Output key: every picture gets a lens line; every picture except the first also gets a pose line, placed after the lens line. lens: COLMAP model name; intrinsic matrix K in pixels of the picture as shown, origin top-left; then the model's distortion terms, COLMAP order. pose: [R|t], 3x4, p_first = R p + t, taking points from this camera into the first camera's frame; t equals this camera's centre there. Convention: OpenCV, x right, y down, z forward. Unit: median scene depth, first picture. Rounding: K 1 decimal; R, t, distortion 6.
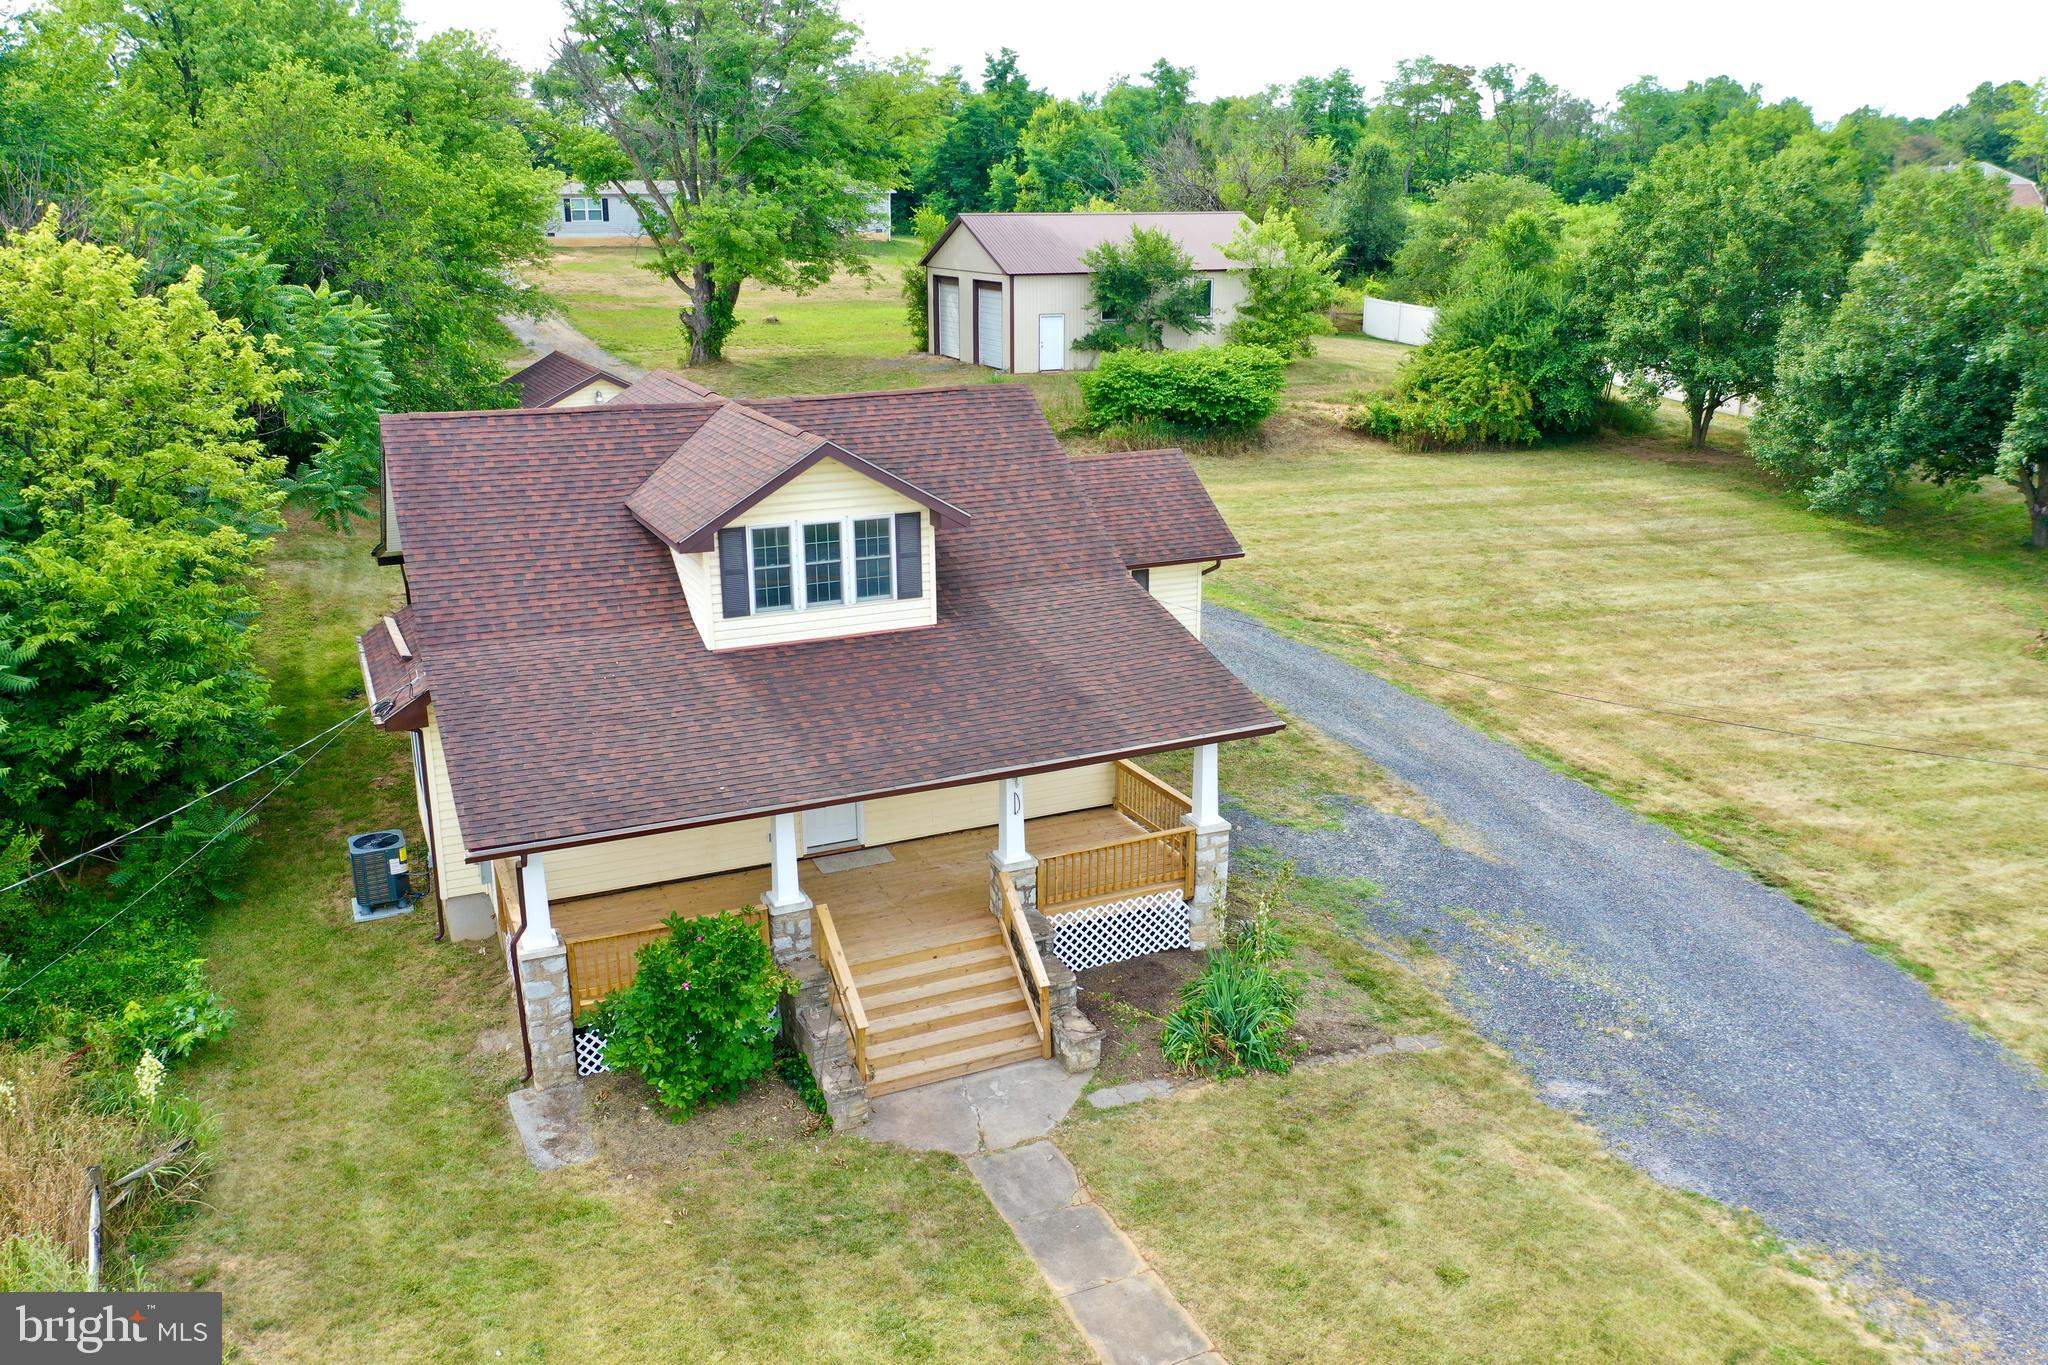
lens RADIAL K [[1590.5, 0, 1024.0], [0, 1590.5, 682.5], [0, 0, 1]] dist [-0.015409, -0.004045]
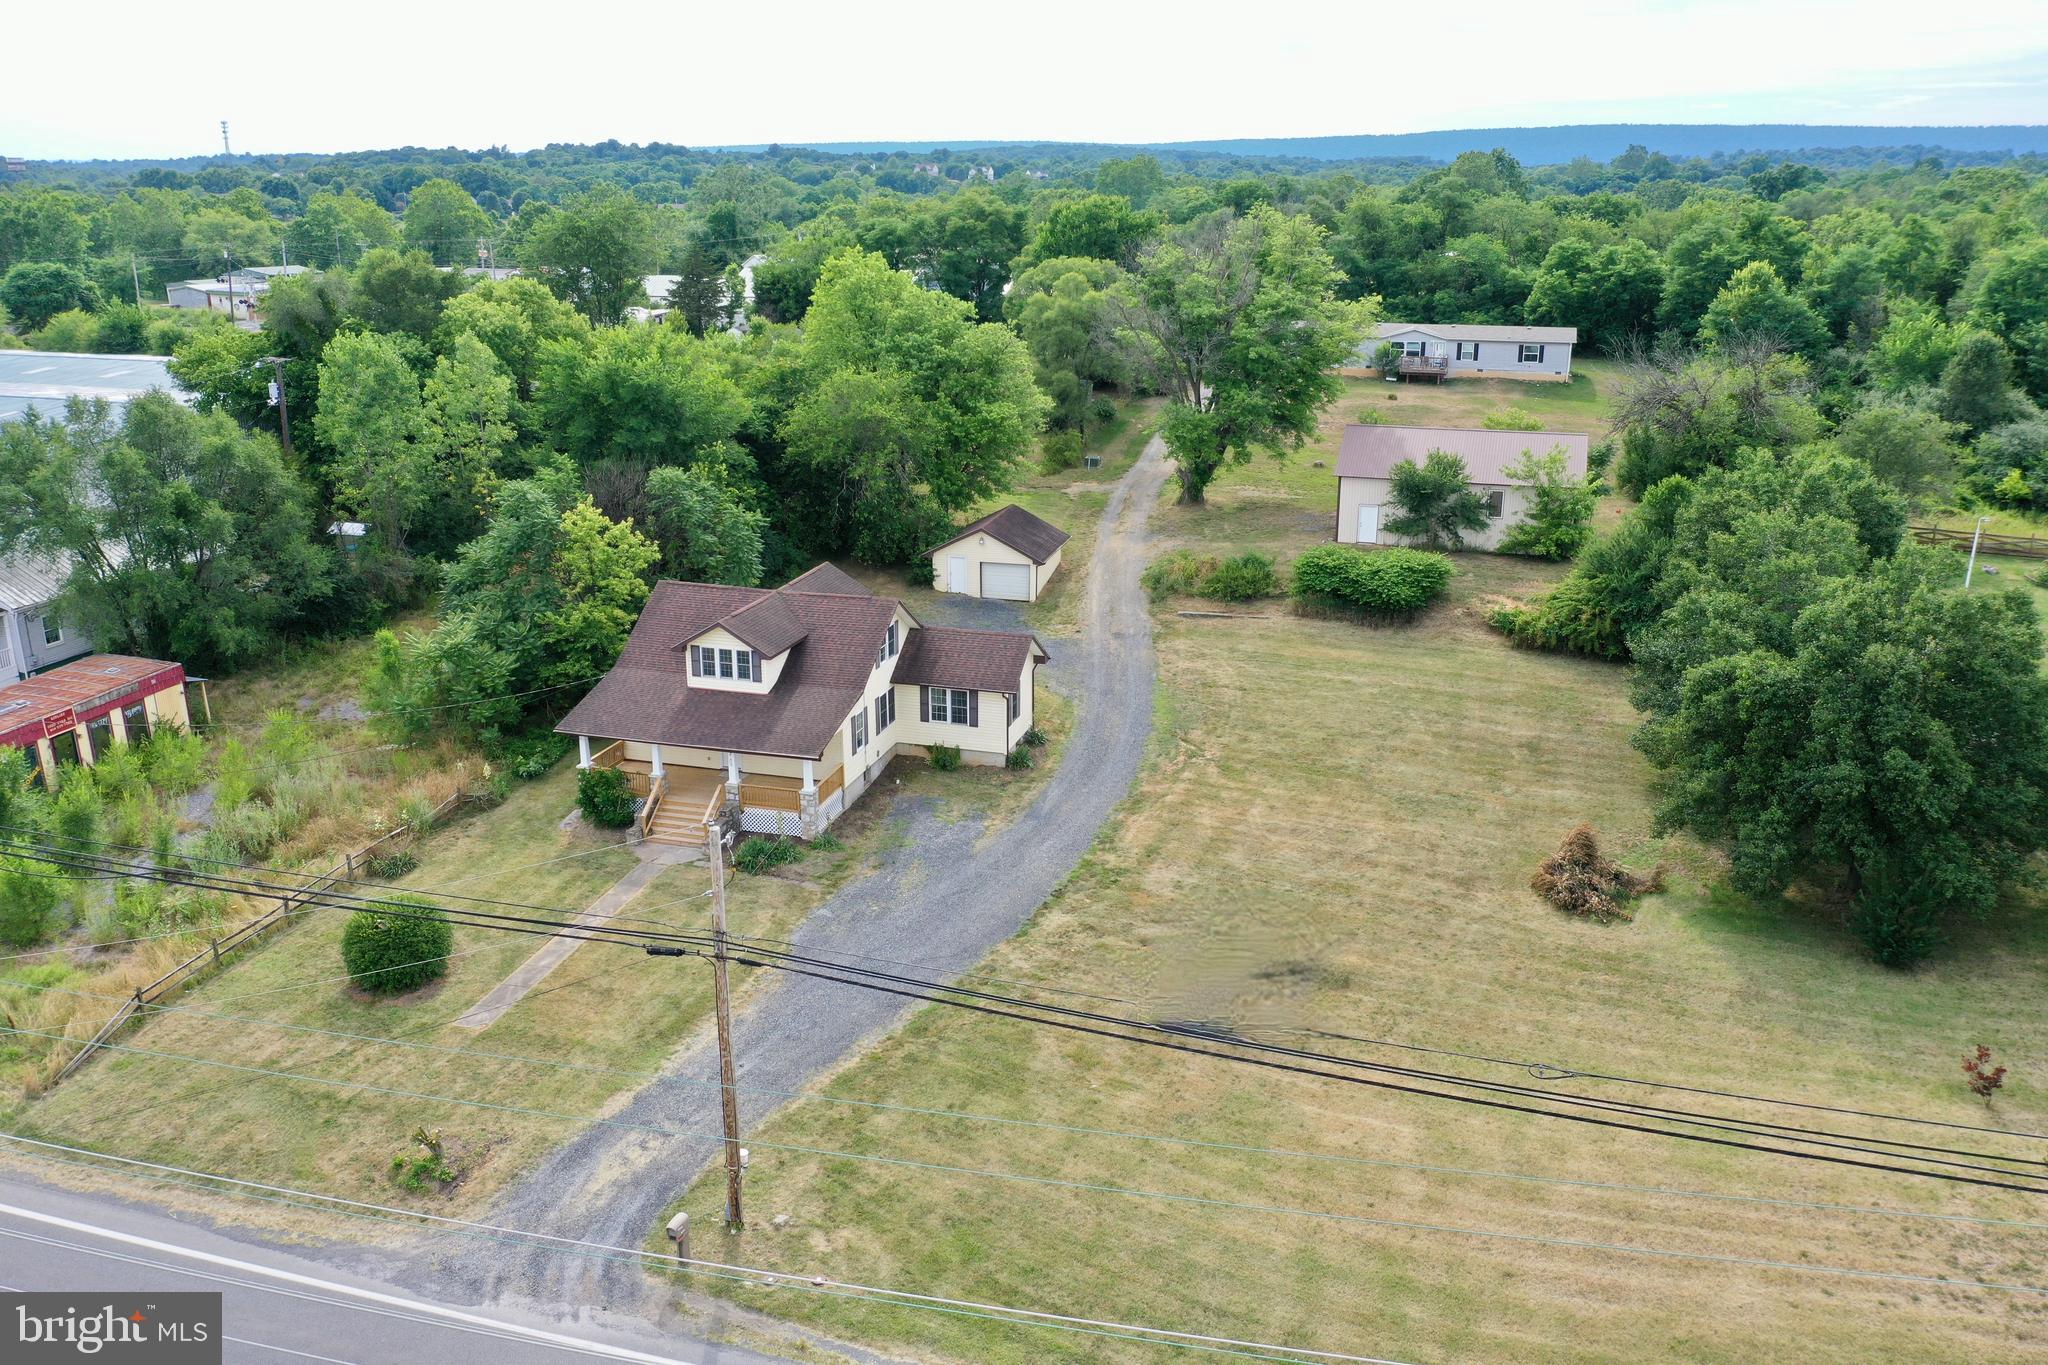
lens RADIAL K [[1590.5, 0, 1024.0], [0, 1590.5, 682.5], [0, 0, 1]] dist [-0.015409, -0.004045]
pose [[0.751868, 0.198266, -0.628797, 1.849700], [-0.193263, 0.978096, 0.077315, -0.329302], [0.630352, 0.063393, 0.773717, -0.736107]]
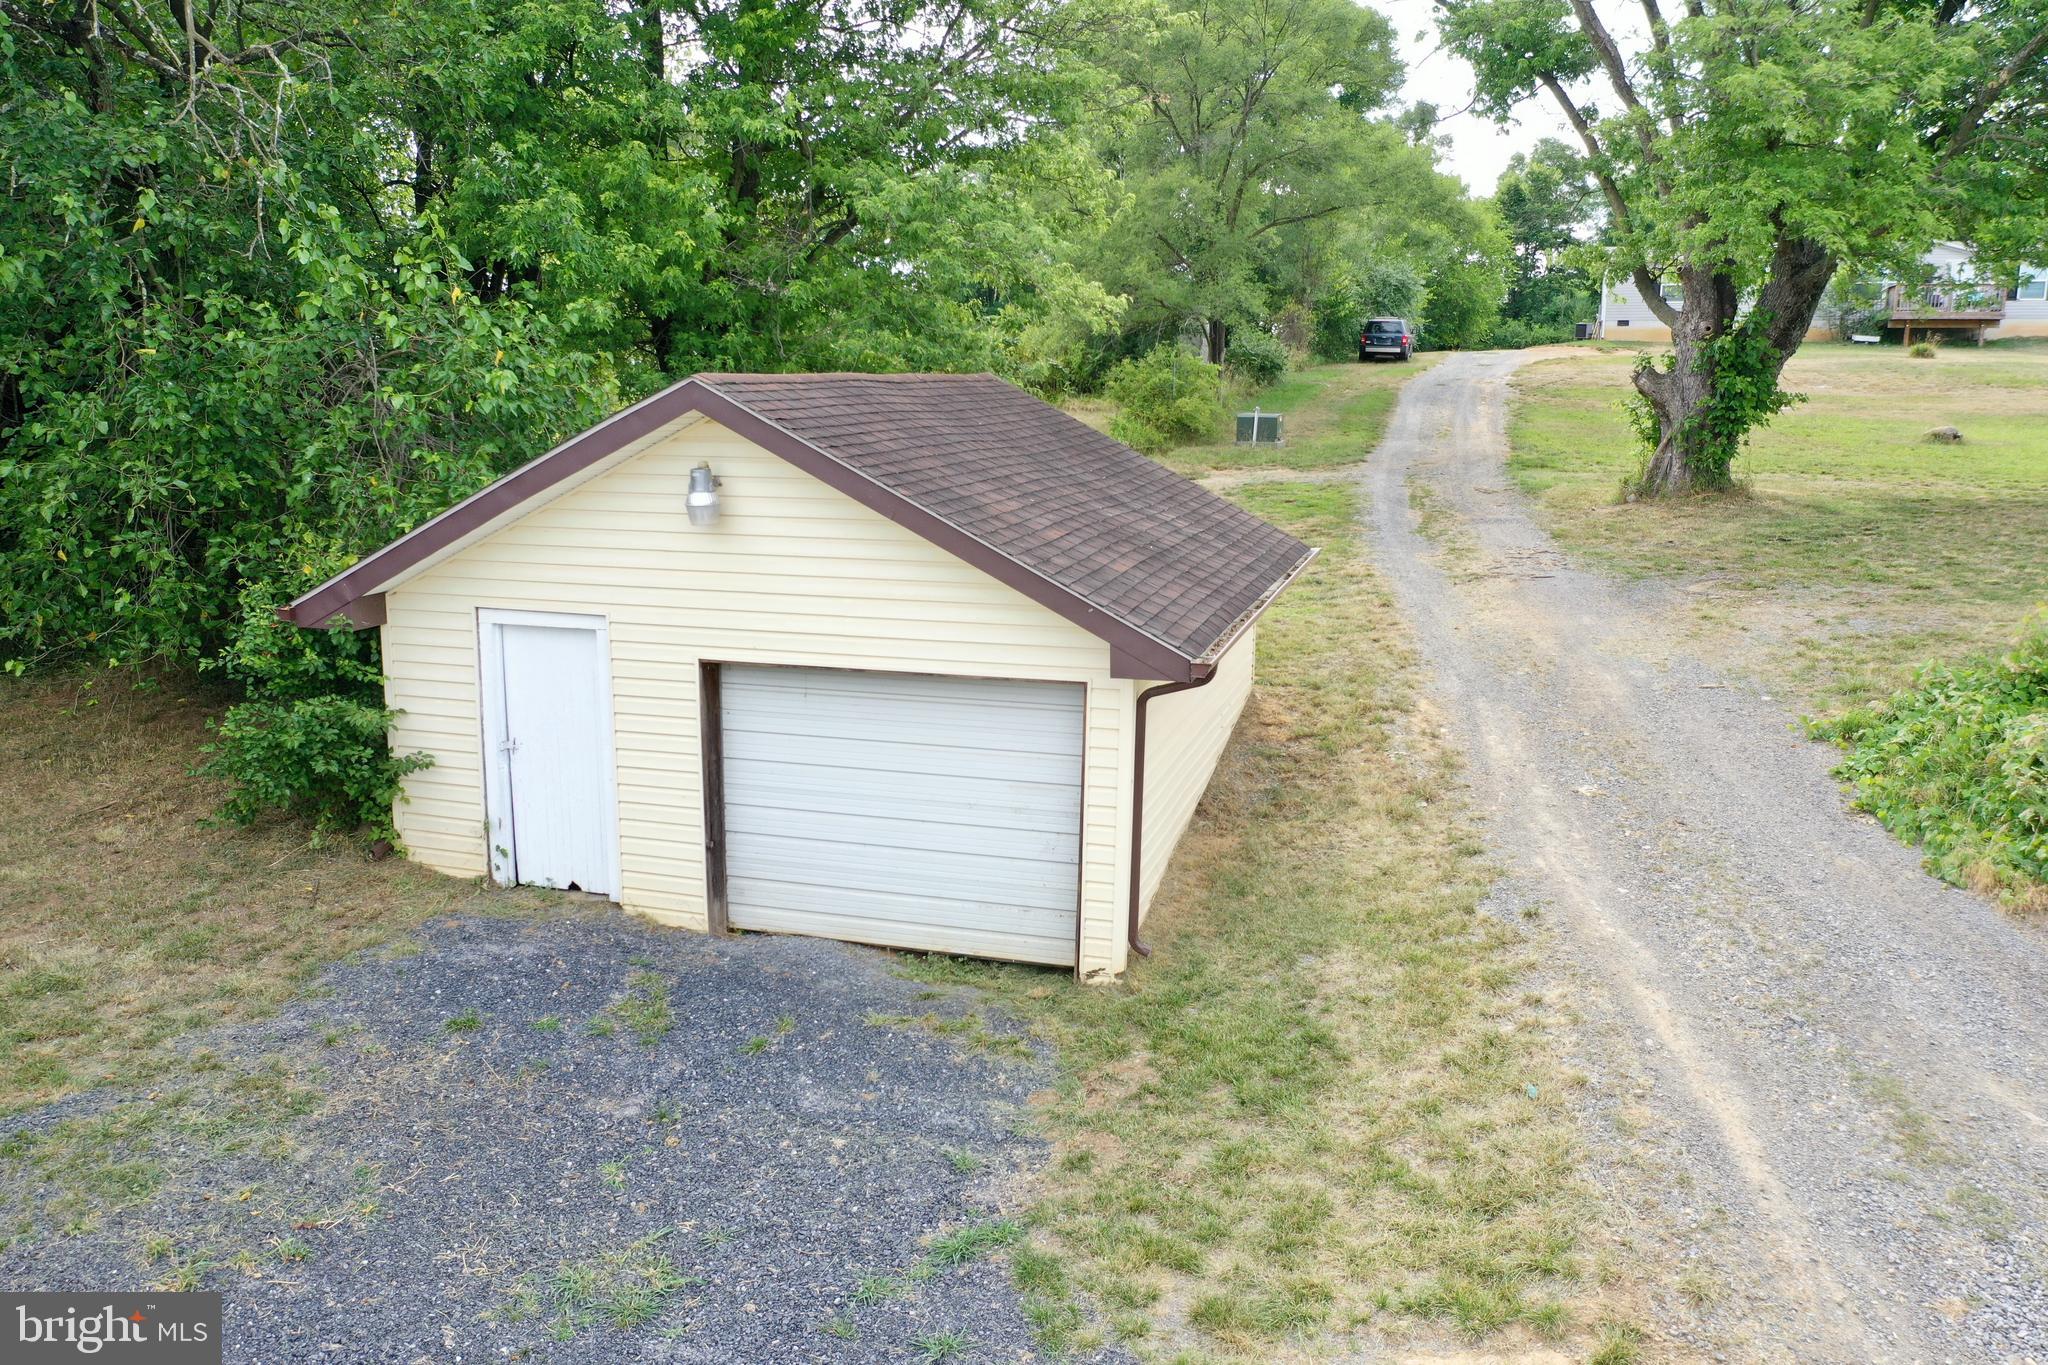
lens RADIAL K [[1590.5, 0, 1024.0], [0, 1590.5, 682.5], [0, 0, 1]] dist [-0.015409, -0.004045]
pose [[0.736705, 0.131230, -0.663359, -0.142580], [-0.204469, 0.978298, -0.033544, -0.295931], [0.644561, 0.160348, 0.747549, 1.658722]]
